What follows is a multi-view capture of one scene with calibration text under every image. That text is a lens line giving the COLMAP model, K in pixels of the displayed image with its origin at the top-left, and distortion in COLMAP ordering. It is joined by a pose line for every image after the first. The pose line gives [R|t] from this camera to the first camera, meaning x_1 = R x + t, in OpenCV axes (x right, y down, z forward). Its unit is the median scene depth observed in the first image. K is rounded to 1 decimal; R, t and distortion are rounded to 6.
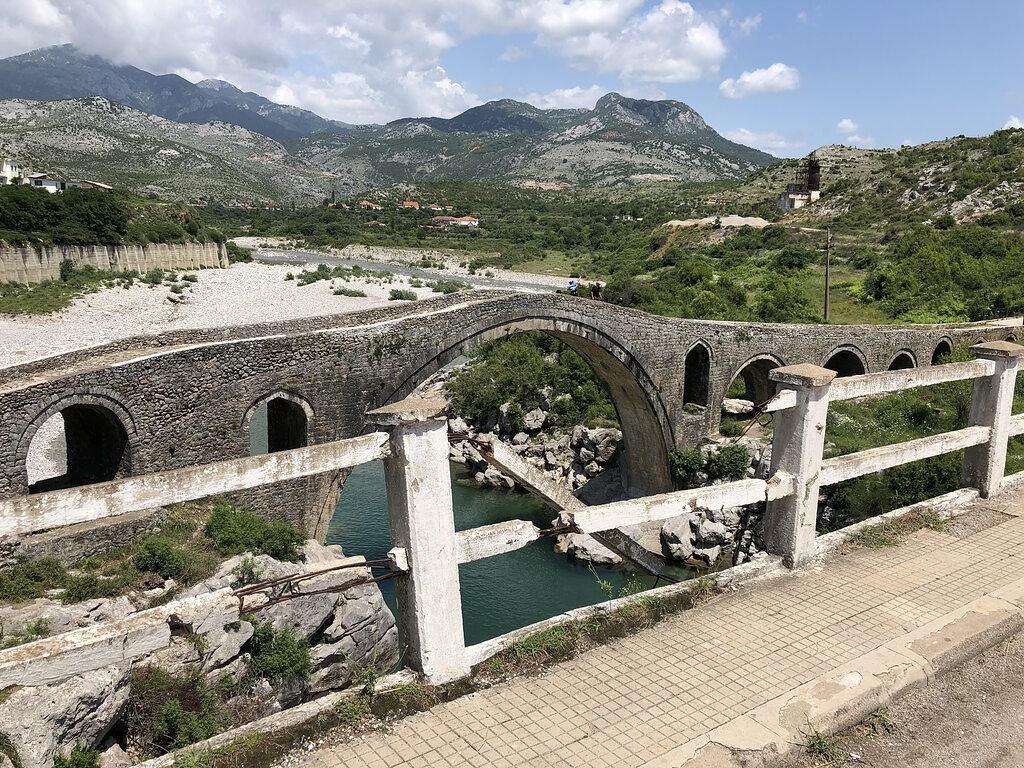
lens RADIAL K [[845.2, 0, 512.0], [0, 845.2, 384.0], [0, 0, 1]] dist [0.075829, -0.160466]
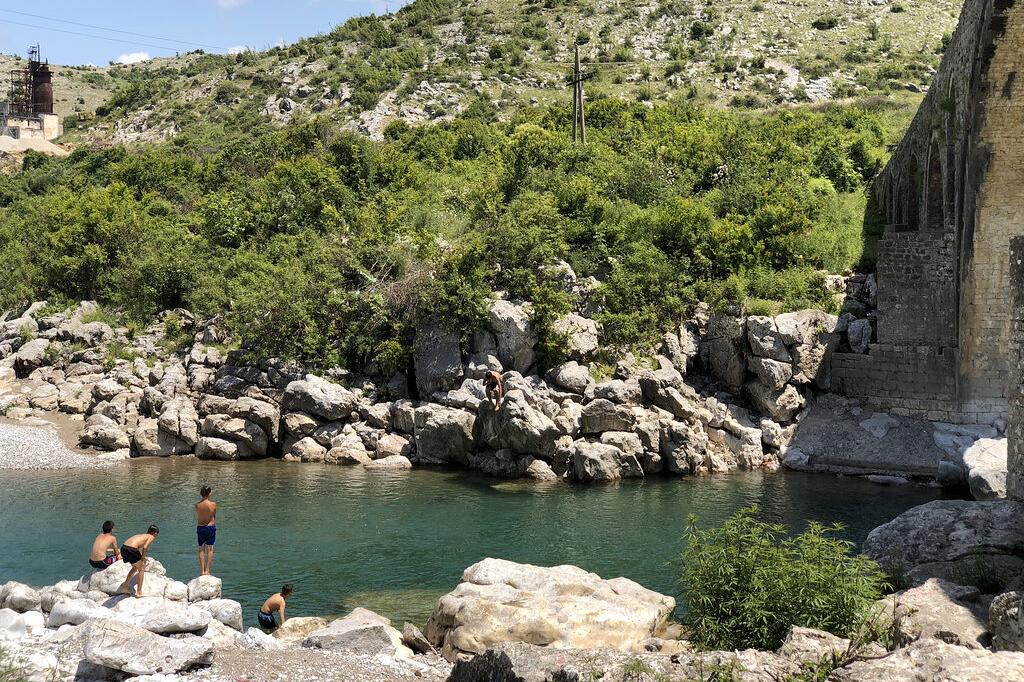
lens RADIAL K [[1521.4, 0, 530.3], [0, 1521.4, 340.2], [0, 0, 1]] dist [0.038308, 0.104417]
pose [[0.753897, -0.080505, 0.652042, -0.170172], [0.146627, 0.988049, -0.047542, 0.027639], [-0.640422, 0.131449, 0.756691, 0.152895]]
